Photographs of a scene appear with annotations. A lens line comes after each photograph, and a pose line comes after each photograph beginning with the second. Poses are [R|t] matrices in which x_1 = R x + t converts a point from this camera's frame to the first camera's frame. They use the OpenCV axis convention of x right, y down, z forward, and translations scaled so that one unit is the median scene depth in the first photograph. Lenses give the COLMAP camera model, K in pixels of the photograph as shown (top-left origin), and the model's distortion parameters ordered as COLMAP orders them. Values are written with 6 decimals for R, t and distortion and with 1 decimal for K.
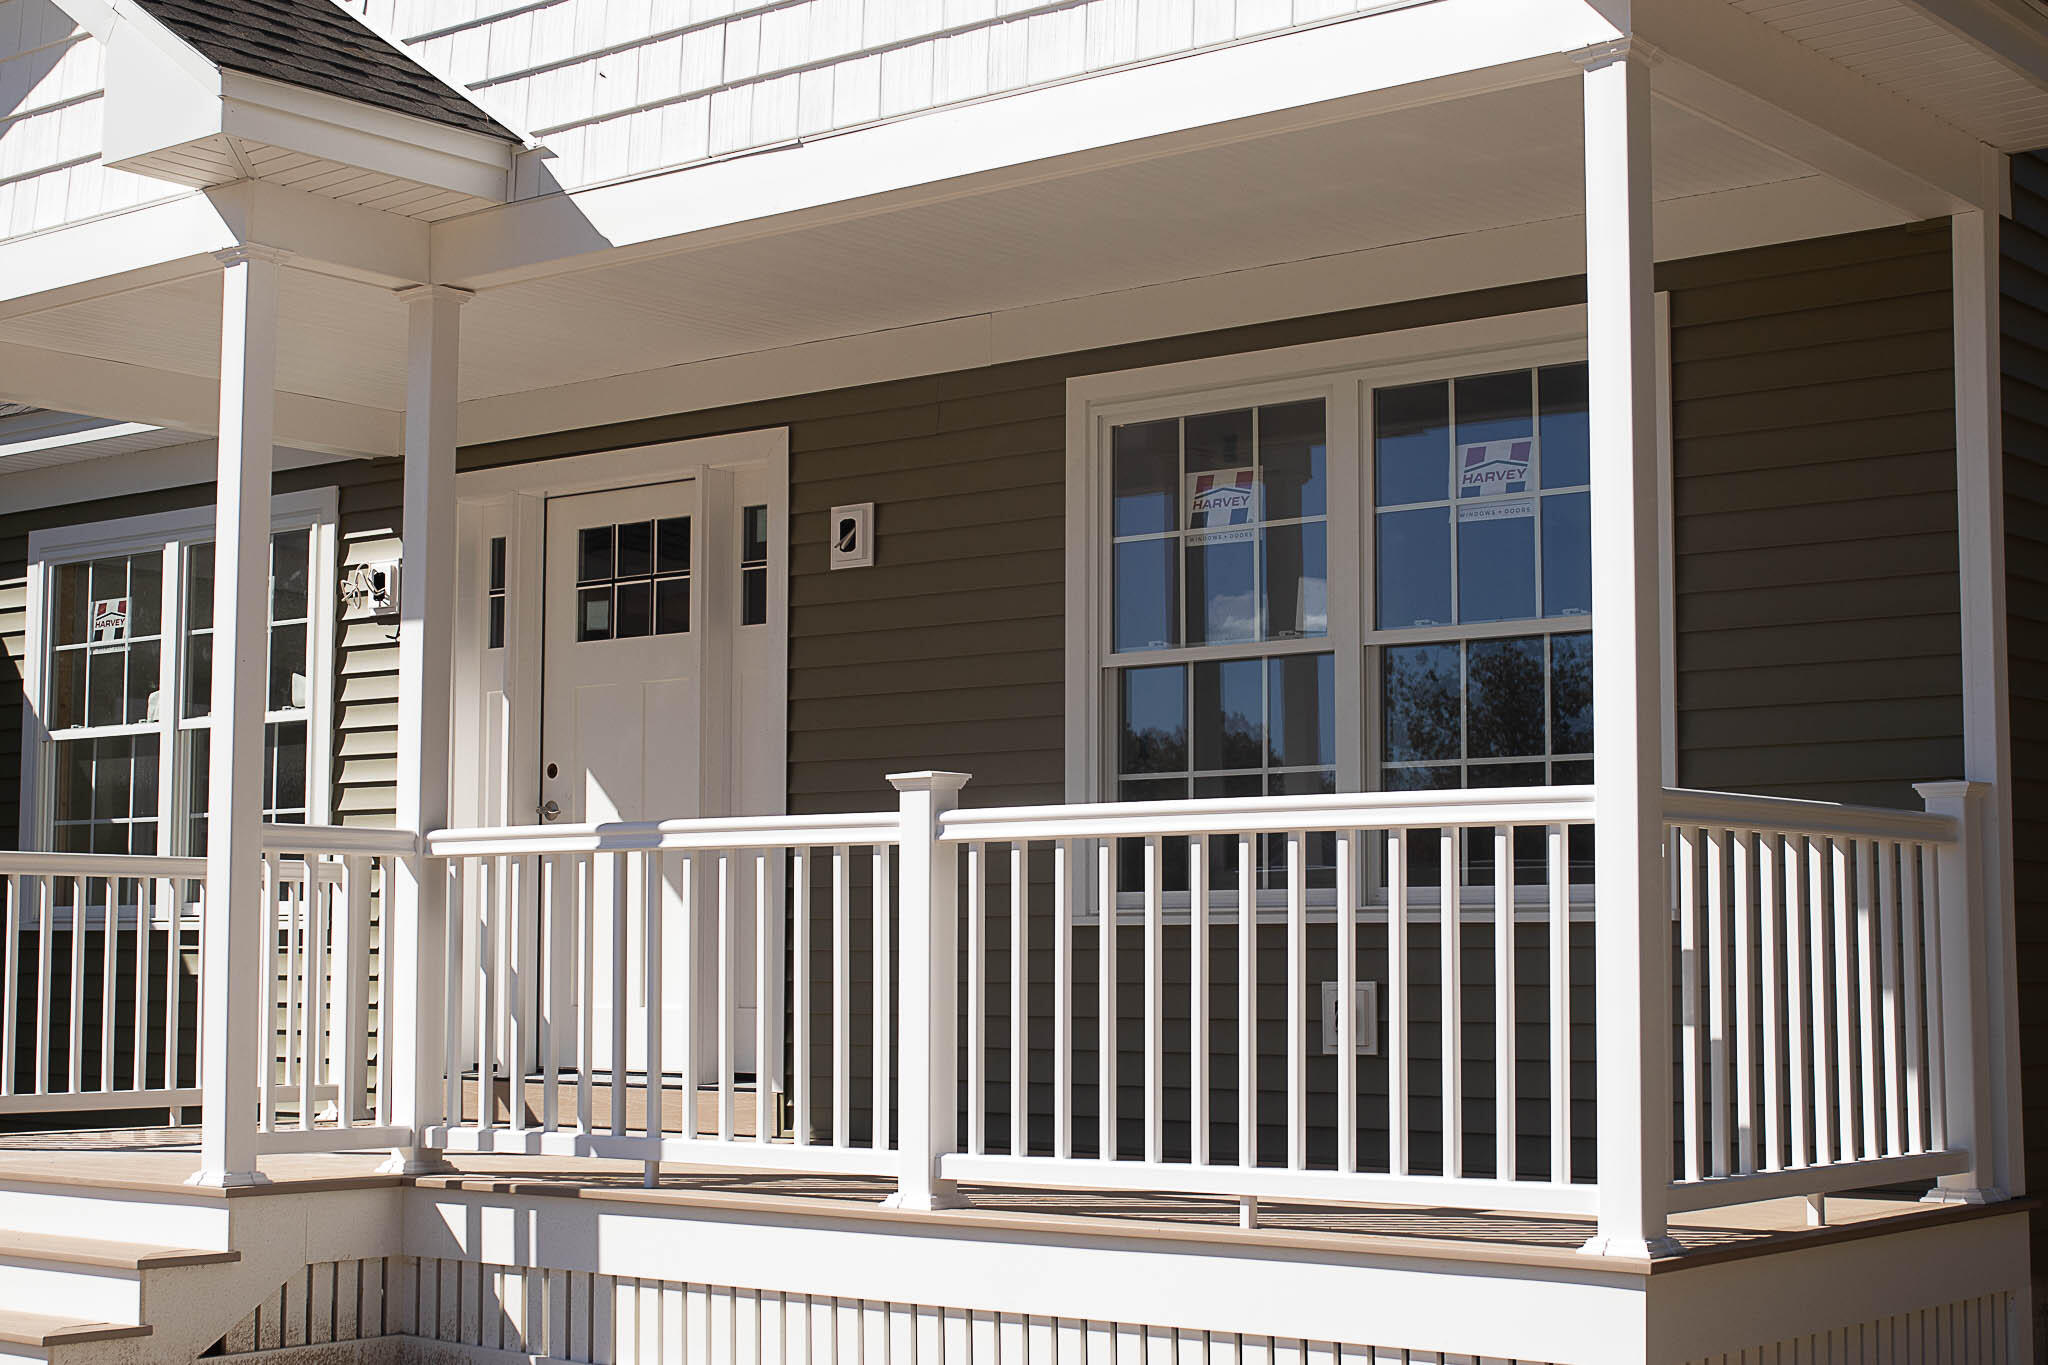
lens RADIAL K [[3128.1, 0, 1024.0], [0, 3128.1, 682.5], [0, 0, 1]] dist [-0.045290, 0.001993]
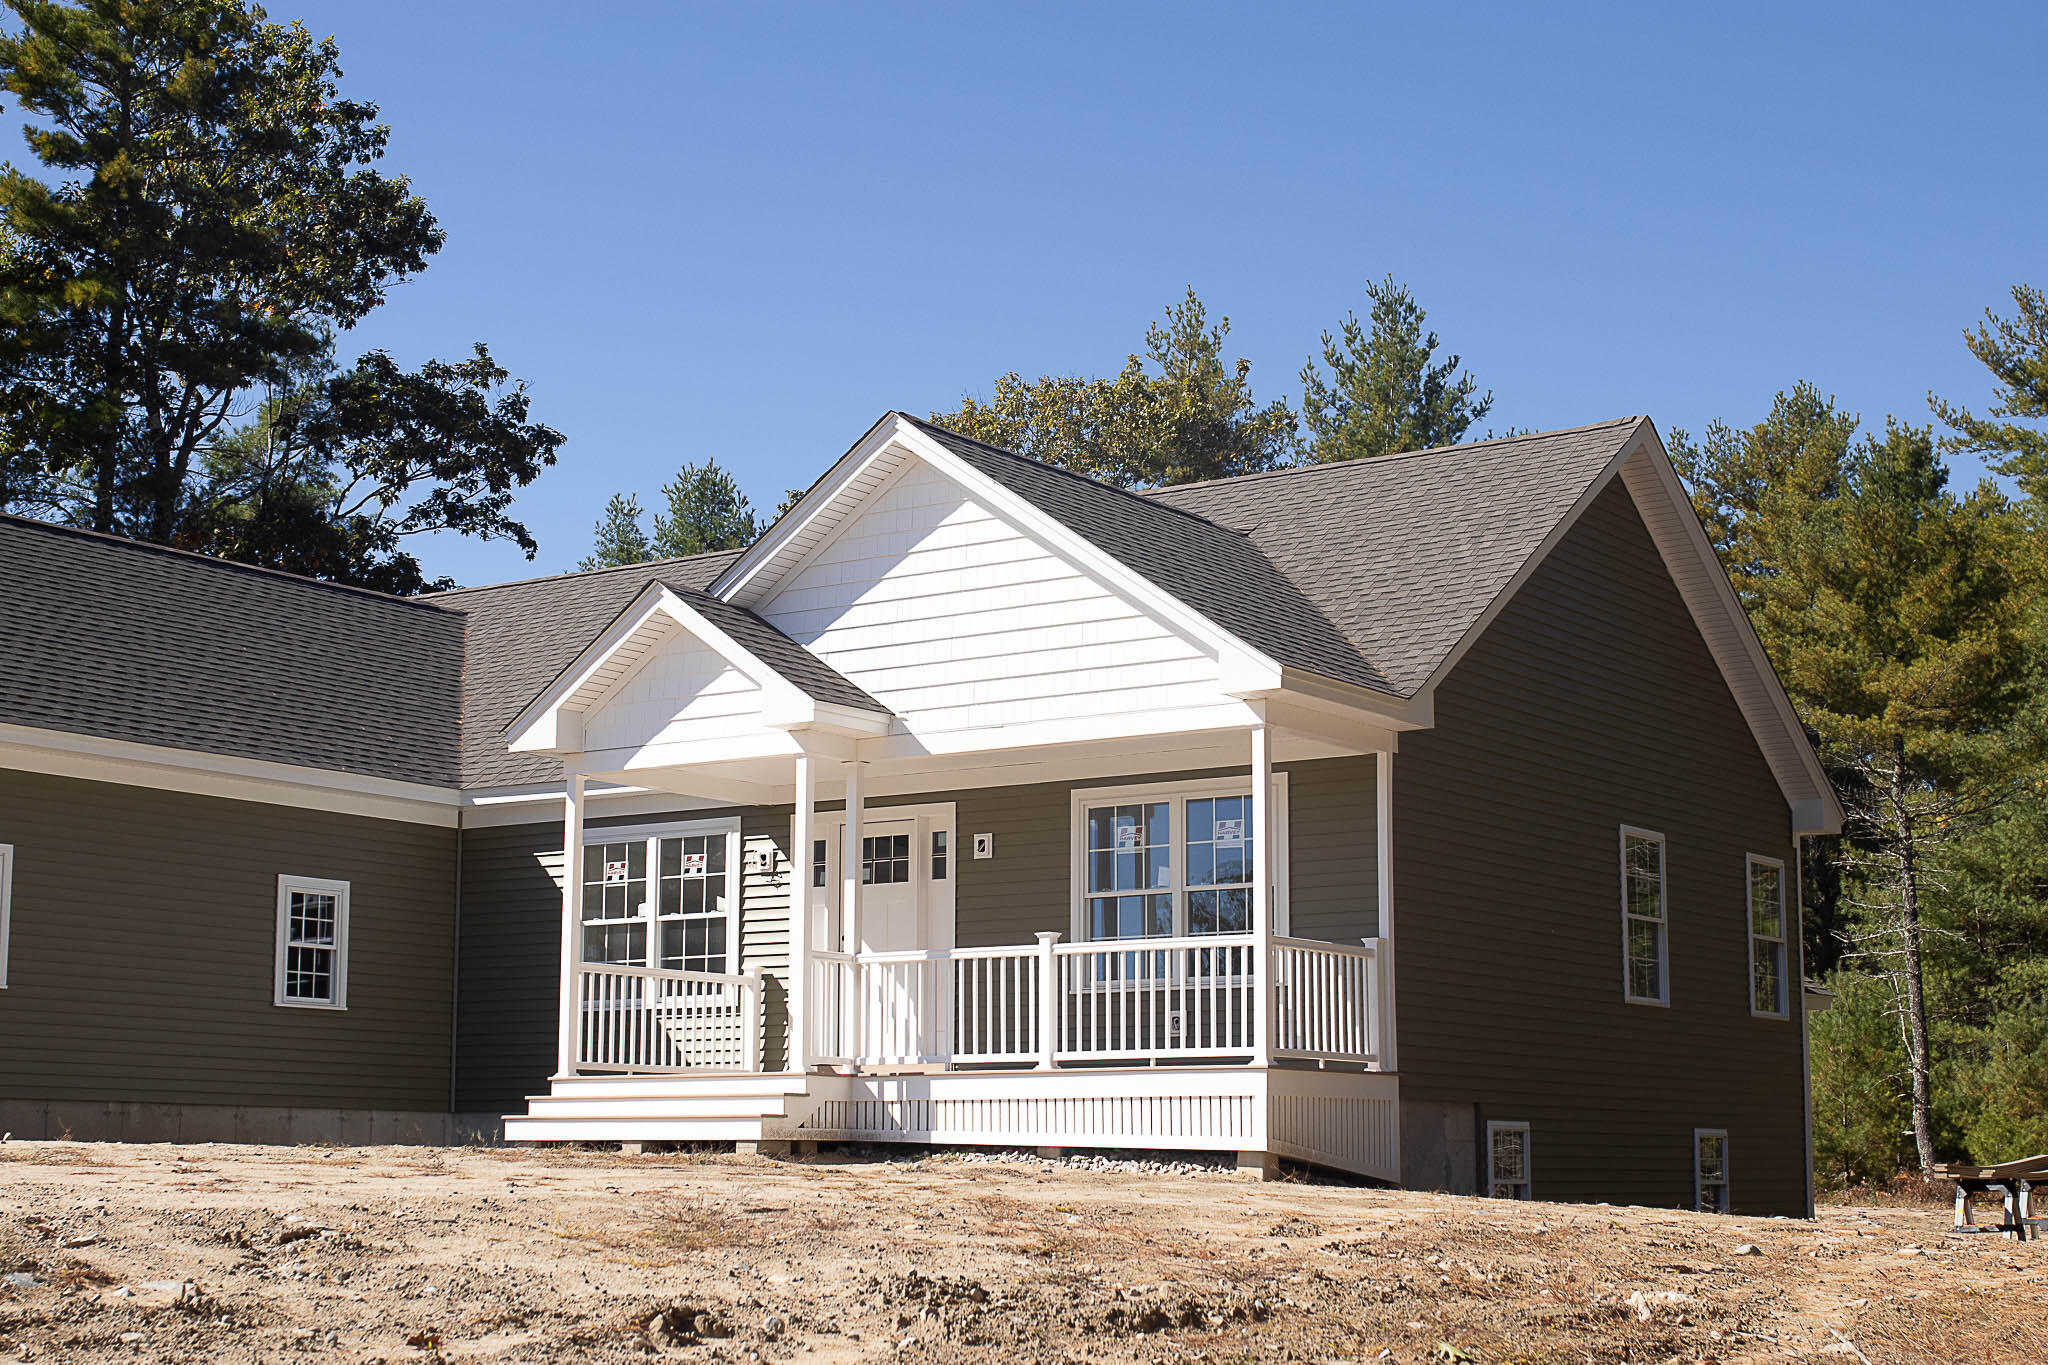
lens RADIAL K [[3128.1, 0, 1024.0], [0, 3128.1, 682.5], [0, 0, 1]] dist [-0.045290, 0.001993]
pose [[0.997038, 0.012971, 0.075806, -0.256302], [-0.007690, 0.997549, -0.069550, -0.002369], [-0.076522, 0.068761, 0.994694, -1.850485]]
